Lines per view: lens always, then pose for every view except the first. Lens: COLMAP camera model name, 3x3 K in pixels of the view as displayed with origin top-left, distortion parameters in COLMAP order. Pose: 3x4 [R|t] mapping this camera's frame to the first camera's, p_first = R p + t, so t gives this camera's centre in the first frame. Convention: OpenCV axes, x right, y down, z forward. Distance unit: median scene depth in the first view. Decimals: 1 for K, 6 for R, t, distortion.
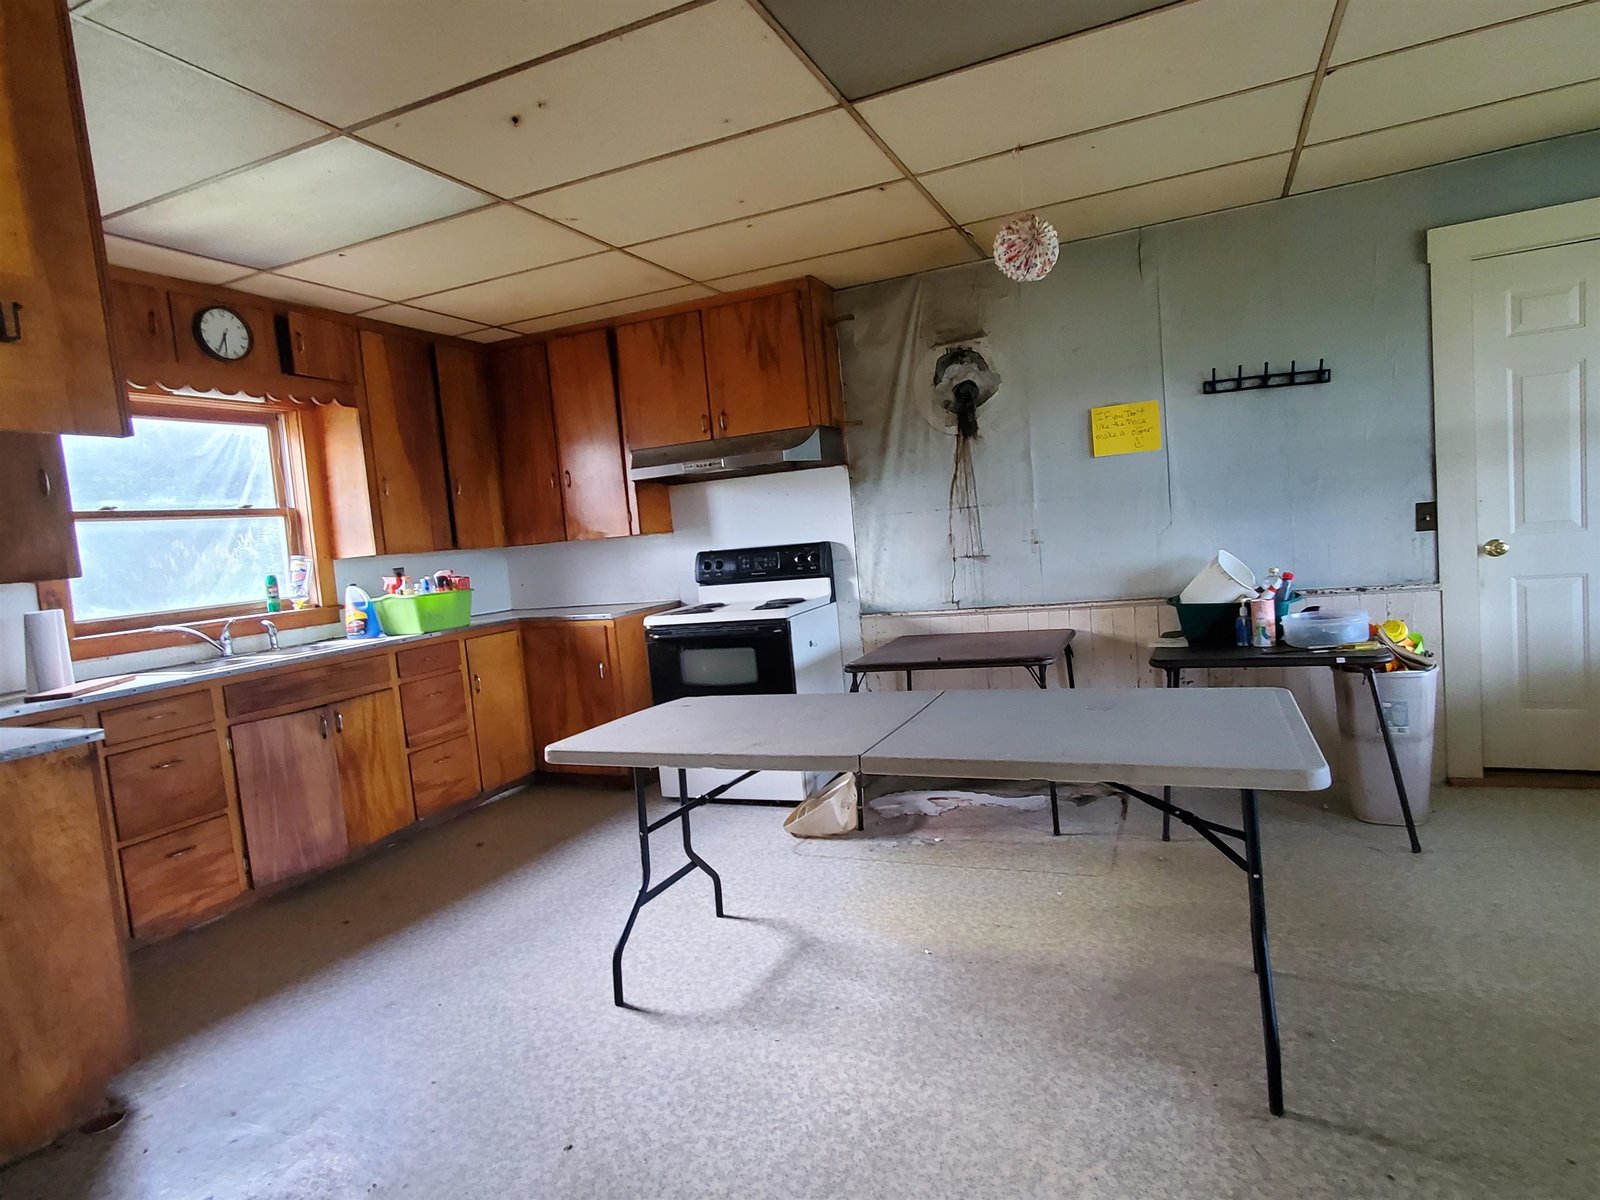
lens RADIAL K [[862.8, 0, 800.1], [0, 862.8, 598.0], [0, 0, 1]] dist [0.001281, 0.004783]
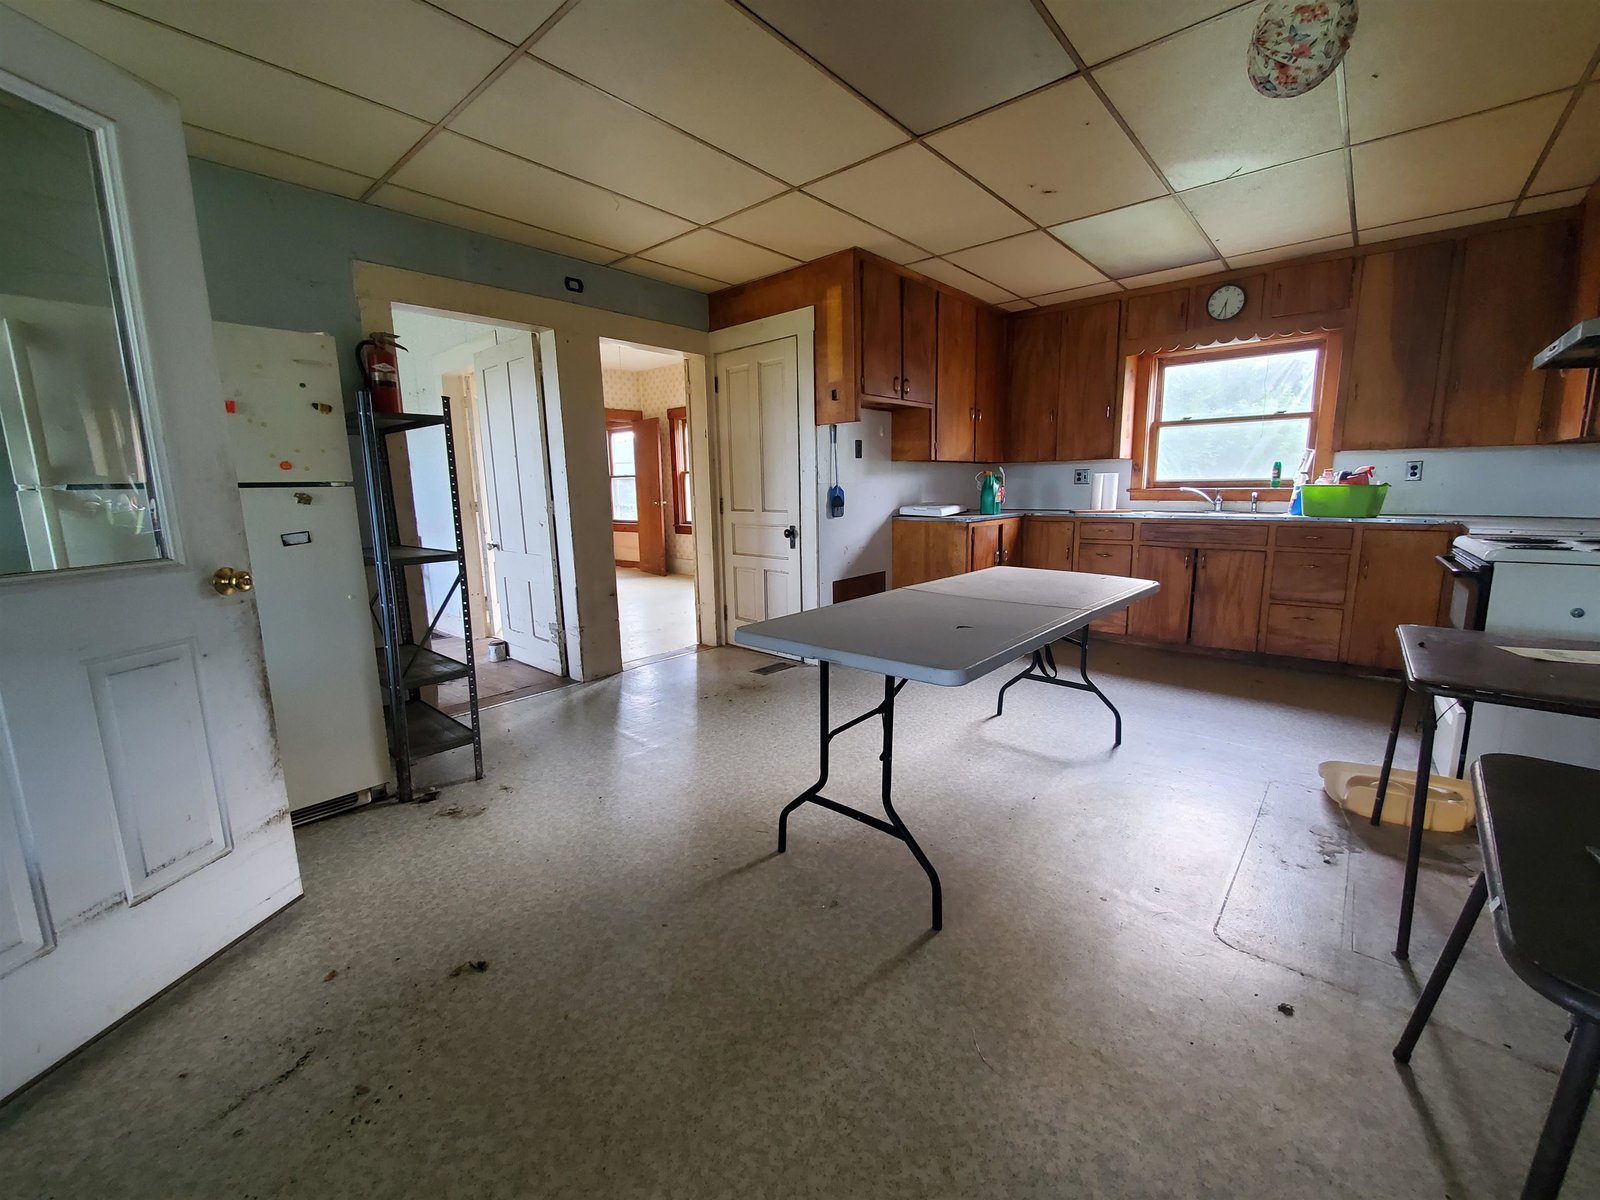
lens RADIAL K [[647.9, 0, 826.4], [0, 647.9, 596.6], [0, 0, 1]] dist [0.002497, 0.000542]
pose [[-0.267047, 0.254557, -0.929455, 0.692792], [-0.038739, 0.960866, 0.274290, -0.082433], [0.962905, 0.109254, -0.246735, 0.603579]]
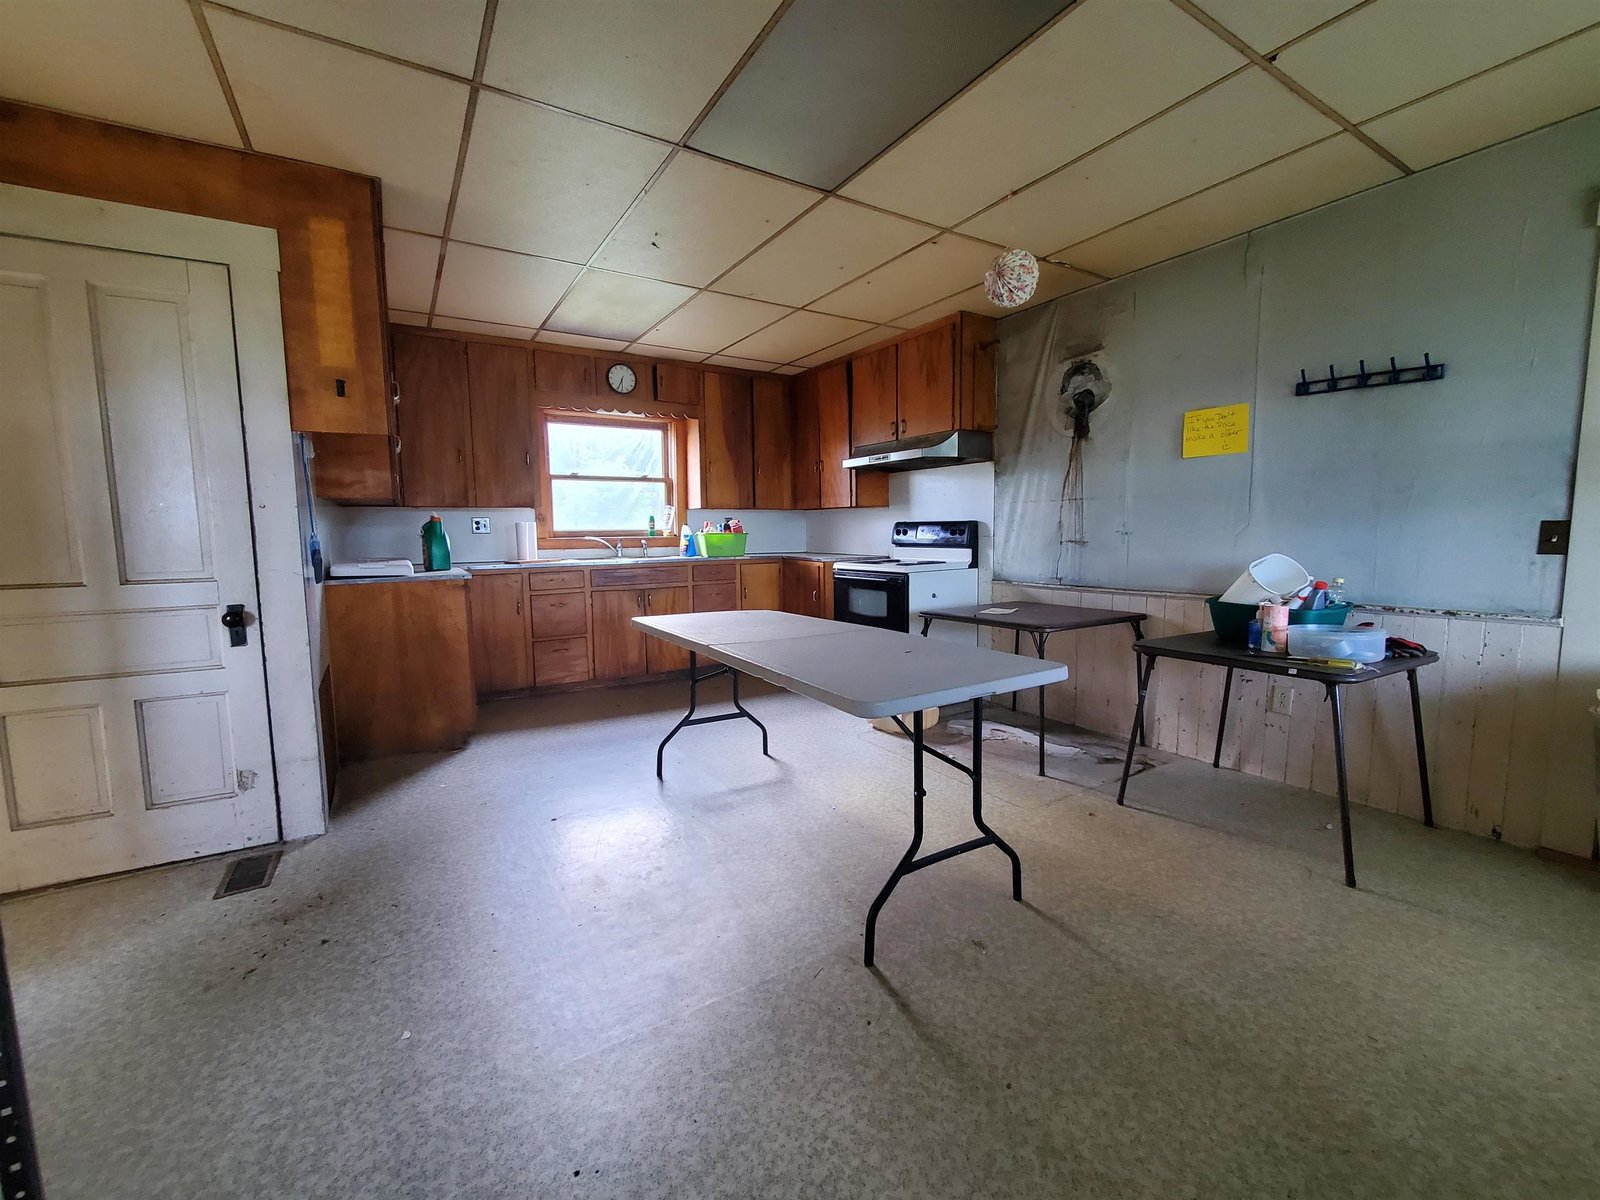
lens RADIAL K [[647.9, 0, 805.8], [0, 647.9, 597.6], [0, 0, 1]] dist [0.002497, 0.000542]
pose [[0.827352, 0.139148, -0.544175, 0.424729], [-0.108060, 0.990162, 0.088897, -0.012580], [0.551191, -0.014745, 0.834249, 0.064473]]
